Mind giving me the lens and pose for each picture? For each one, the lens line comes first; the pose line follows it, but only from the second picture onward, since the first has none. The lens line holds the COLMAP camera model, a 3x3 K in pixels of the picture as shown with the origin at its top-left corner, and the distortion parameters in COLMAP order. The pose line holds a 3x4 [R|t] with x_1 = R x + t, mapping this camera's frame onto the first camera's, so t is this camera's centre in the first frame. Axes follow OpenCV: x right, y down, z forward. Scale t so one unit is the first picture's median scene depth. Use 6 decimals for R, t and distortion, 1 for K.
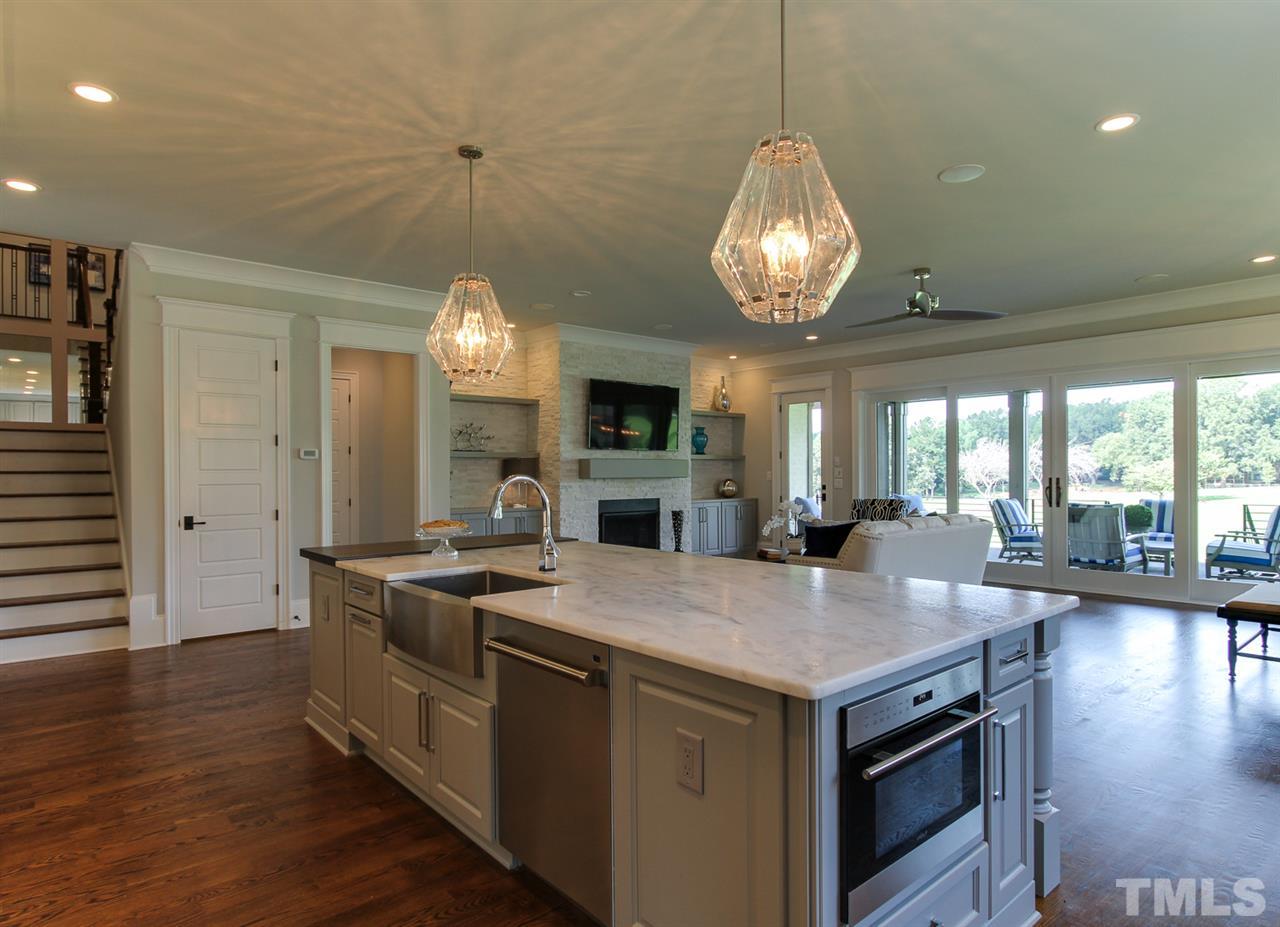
lens RADIAL K [[727.9, 0, 639.1], [0, 727.9, 469.4], [0, 0, 1]] dist [-0.009090, 0.008054]
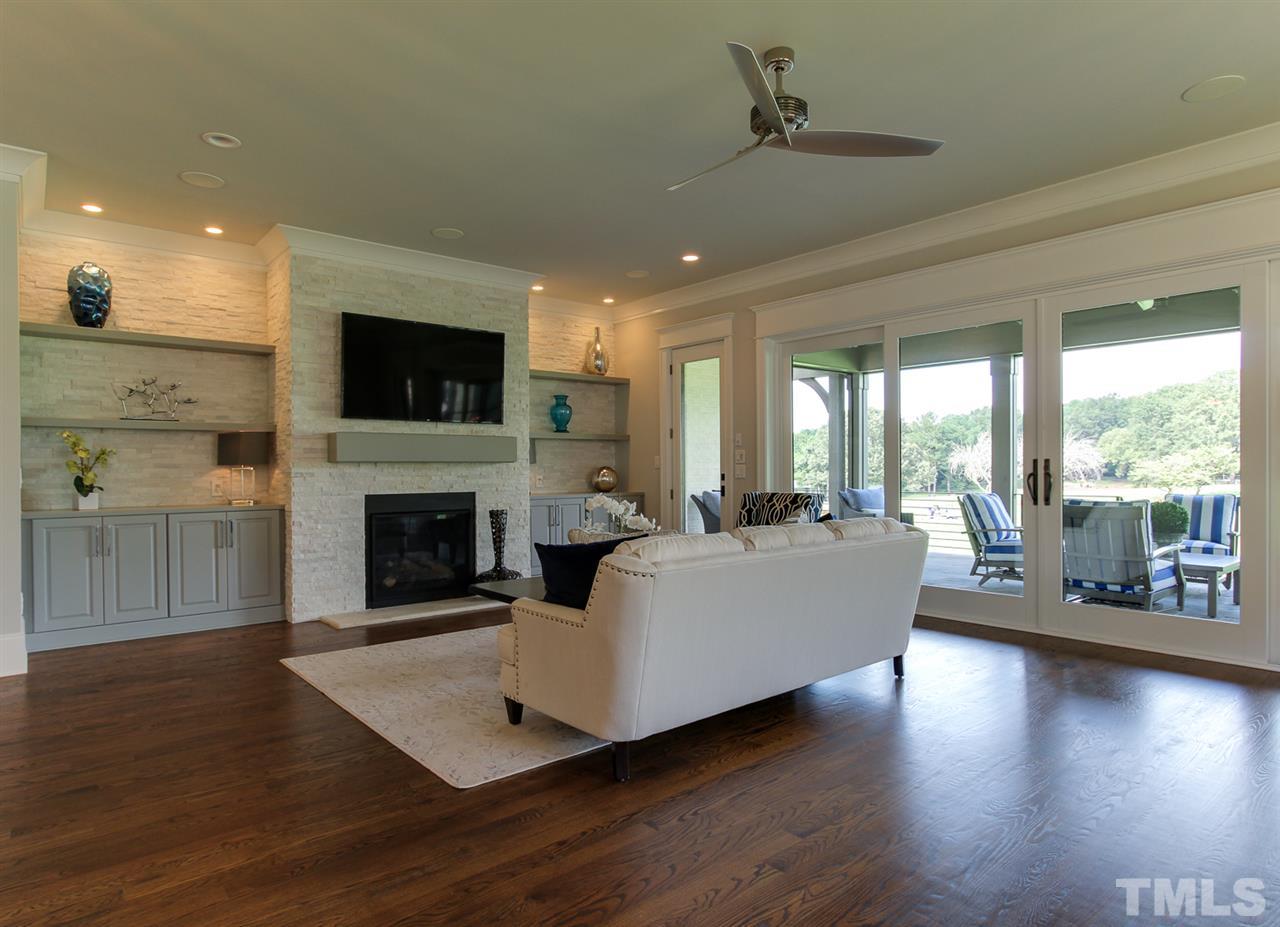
lens RADIAL K [[727.9, 0, 638.6], [0, 727.9, 468.9], [0, 0, 1]] dist [-0.009090, 0.008054]
pose [[0.999982, -0.000596, -0.005963, 0.185187], [0.000620, 0.999991, 0.004119, 0.014263], [0.005960, -0.004123, 0.999974, 0.301092]]
